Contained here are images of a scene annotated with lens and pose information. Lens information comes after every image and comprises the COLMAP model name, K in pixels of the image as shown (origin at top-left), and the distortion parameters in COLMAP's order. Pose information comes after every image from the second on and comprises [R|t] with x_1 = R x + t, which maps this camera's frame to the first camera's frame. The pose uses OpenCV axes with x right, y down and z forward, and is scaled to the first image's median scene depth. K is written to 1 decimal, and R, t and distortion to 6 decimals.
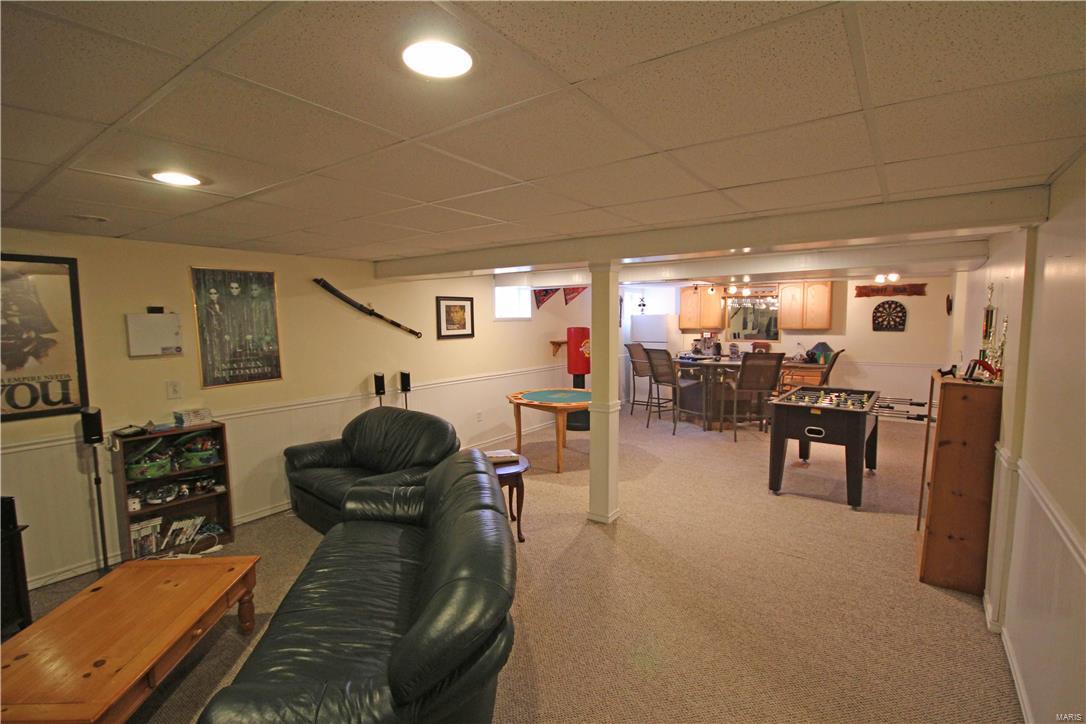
lens RADIAL K [[502.6, 0, 543.0], [0, 502.6, 362.0], [0, 0, 1]] dist [0.001025, 0.000385]
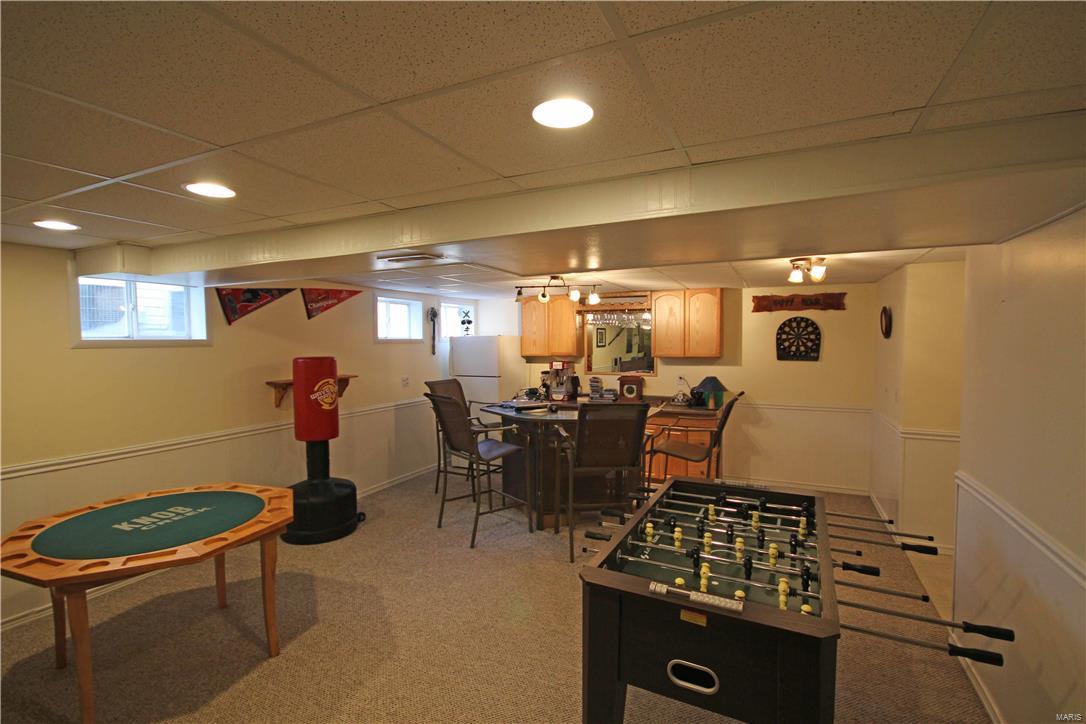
lens RADIAL K [[502.6, 0, 543.0], [0, 502.6, 362.0], [0, 0, 1]] dist [0.001025, 0.000385]
pose [[0.984001, -0.006070, 0.178062, 0.230451], [0.013787, 0.999017, -0.042131, -0.037277], [-0.177631, 0.043912, 0.983117, 0.406285]]
